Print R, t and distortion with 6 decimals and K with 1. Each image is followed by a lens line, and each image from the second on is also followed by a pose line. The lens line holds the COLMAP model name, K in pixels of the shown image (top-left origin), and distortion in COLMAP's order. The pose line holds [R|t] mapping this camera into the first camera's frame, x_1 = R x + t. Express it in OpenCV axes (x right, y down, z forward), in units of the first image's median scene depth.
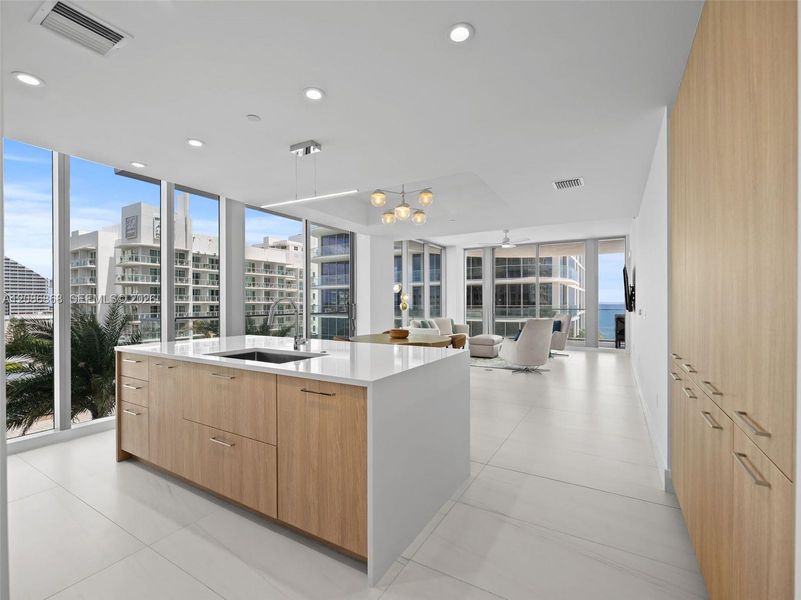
lens RADIAL K [[364.3, 0, 397.4], [0, 364.3, 302.8], [0, 0, 1]] dist [0.002396, 0.000017]
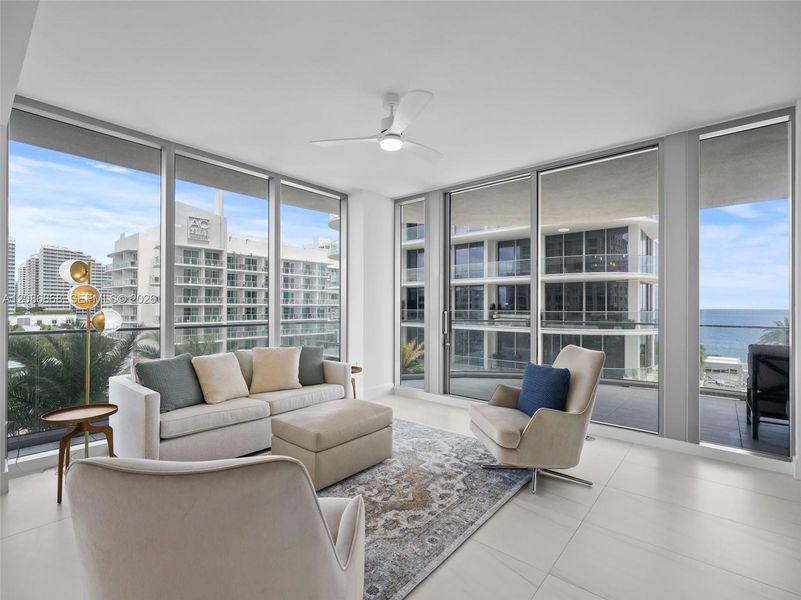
lens RADIAL K [[369.7, 0, 403.1], [0, 369.7, 303.0], [0, 0, 1]] dist [0.013494, 0.000052]
pose [[0.985349, 0.004725, -0.170482, 0.067419], [-0.005965, 0.999959, -0.006763, -0.000999], [0.170443, 0.007681, 0.985338, 0.121230]]
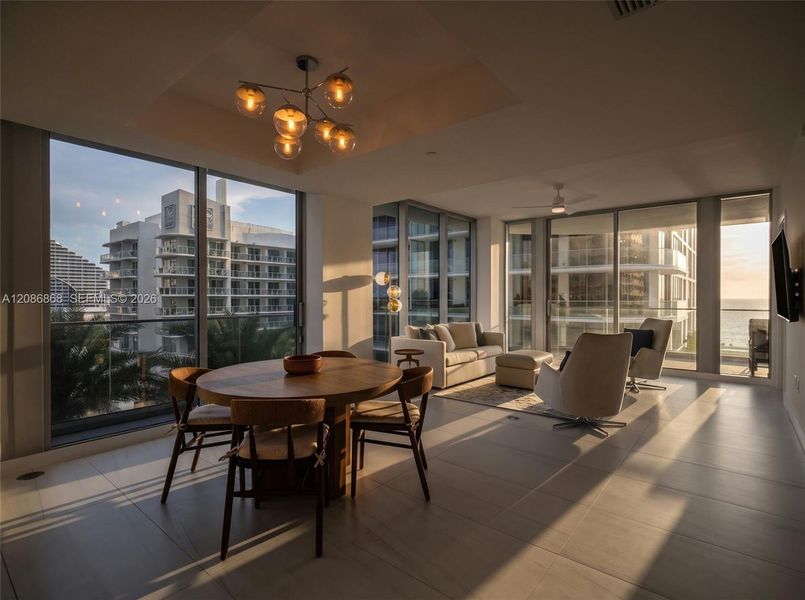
lens RADIAL K [[404.3, 0, 399.5], [0, 404.3, 295.5], [0, 0, 1]] dist [0.012383, 0.000015]
pose [[0.987870, 0.001750, -0.155270, 0.025003], [-0.001955, 0.999997, -0.001163, -0.001262], [0.155268, 0.001452, 0.987871, 0.048602]]
